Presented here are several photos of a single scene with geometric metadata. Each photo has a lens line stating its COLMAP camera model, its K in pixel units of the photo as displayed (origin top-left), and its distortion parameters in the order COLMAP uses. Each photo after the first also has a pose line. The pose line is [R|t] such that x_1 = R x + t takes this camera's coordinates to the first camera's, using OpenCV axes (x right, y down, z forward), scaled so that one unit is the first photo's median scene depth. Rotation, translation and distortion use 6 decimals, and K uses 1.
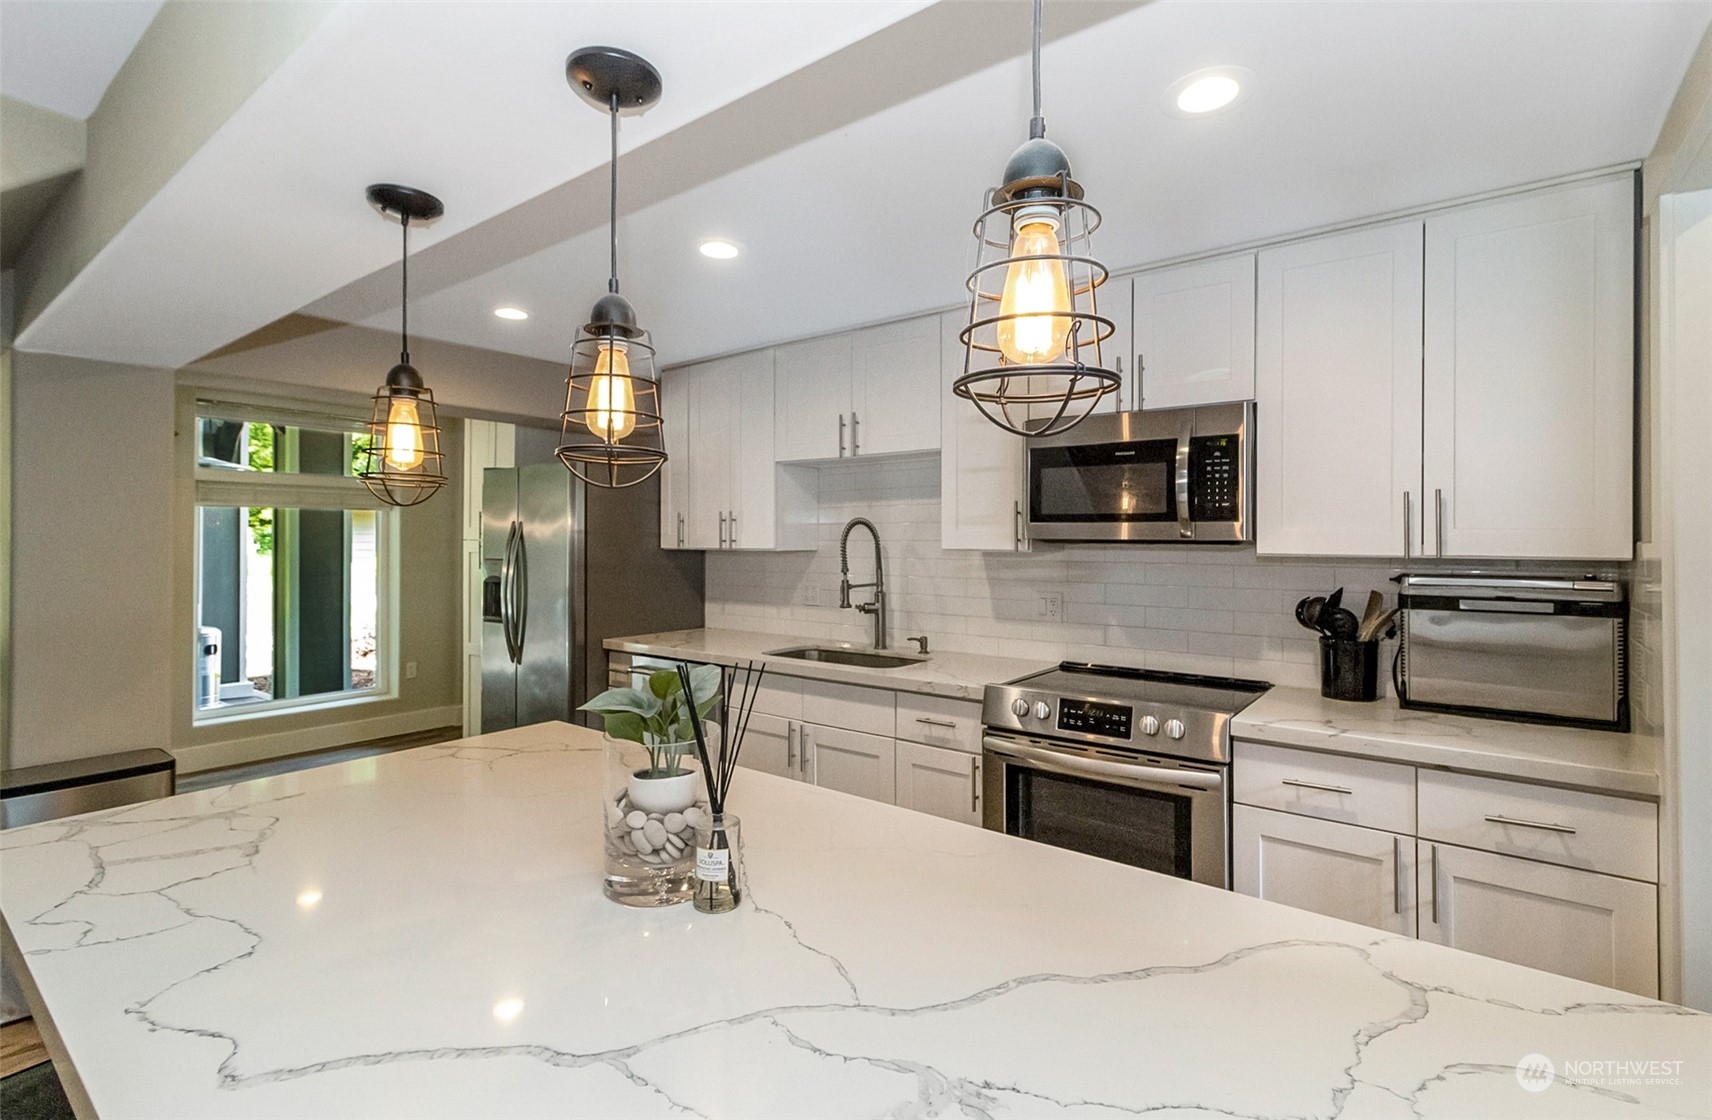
lens RADIAL K [[786.1, 0, 877.2], [0, 786.1, 553.8], [0, 0, 1]] dist [0.016246, -0.000033]
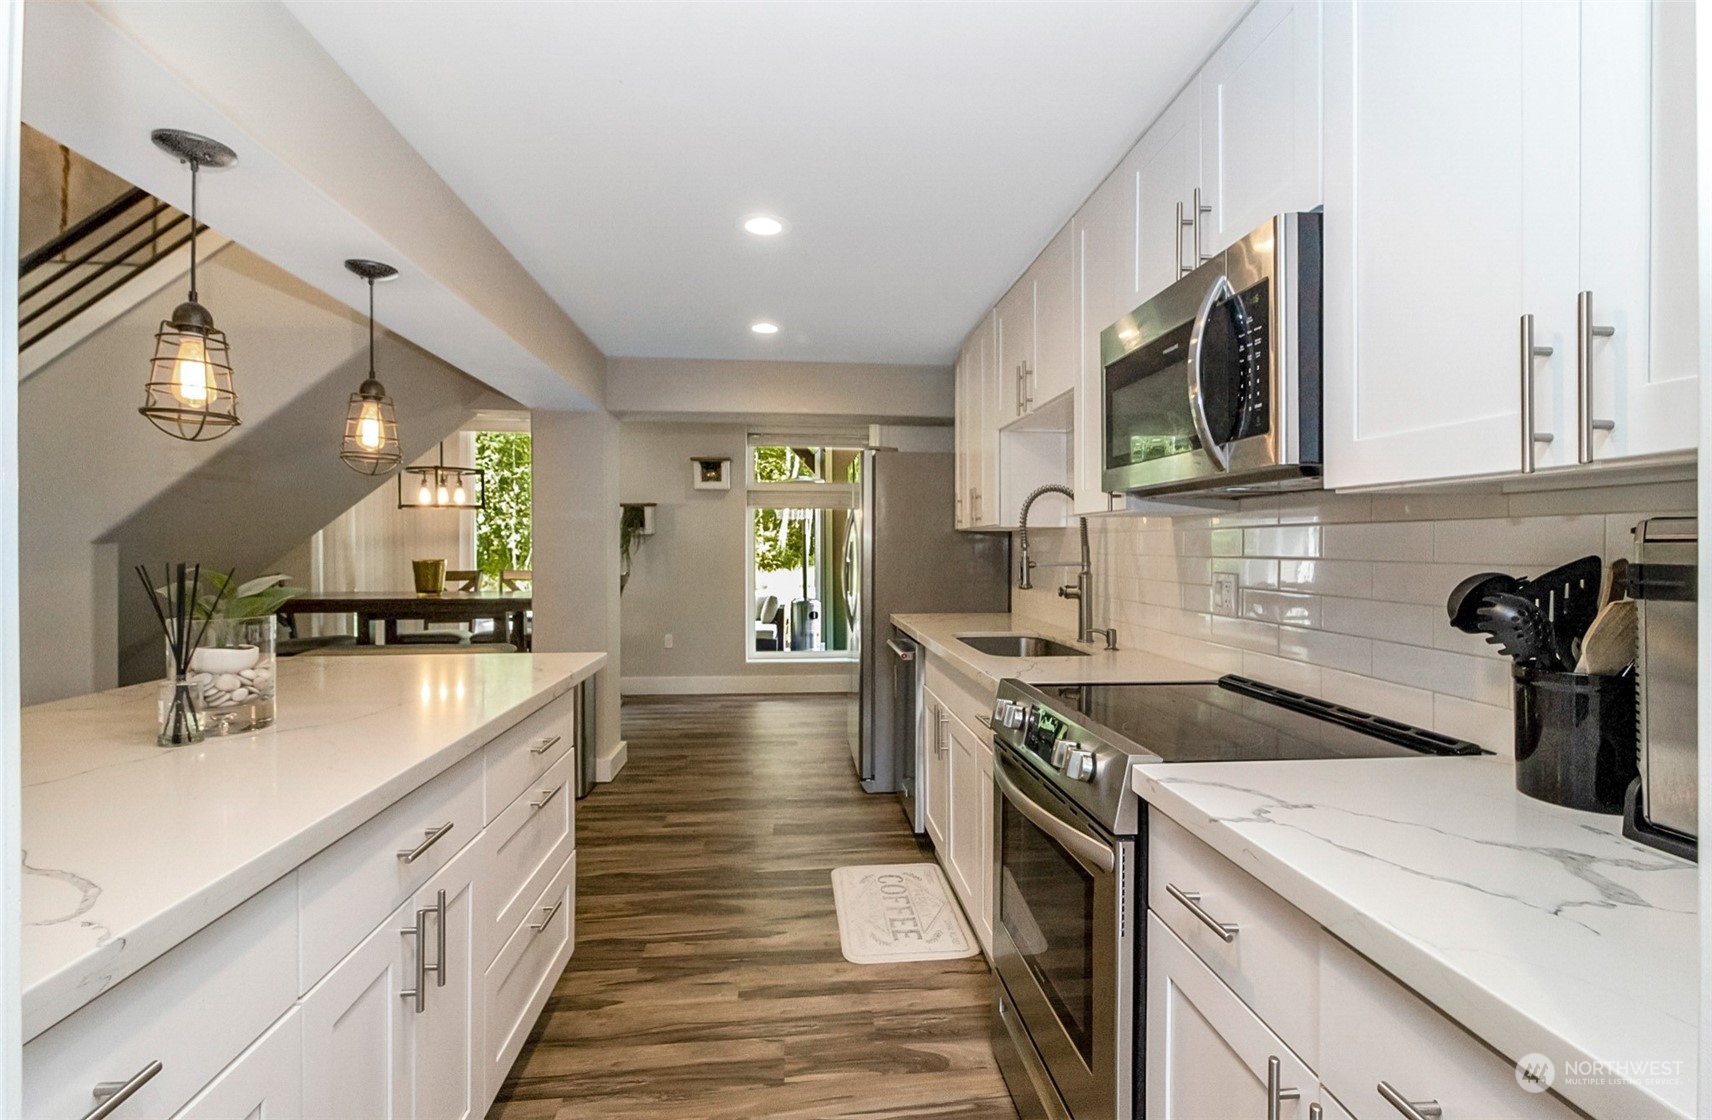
lens RADIAL K [[786.1, 0, 877.2], [0, 786.1, 553.8], [0, 0, 1]] dist [0.016246, -0.000033]
pose [[0.683834, 0.003175, -0.729631, 0.661794], [-0.008869, 0.999953, -0.003961, 0.049367], [0.729584, 0.009180, 0.683830, 0.399954]]
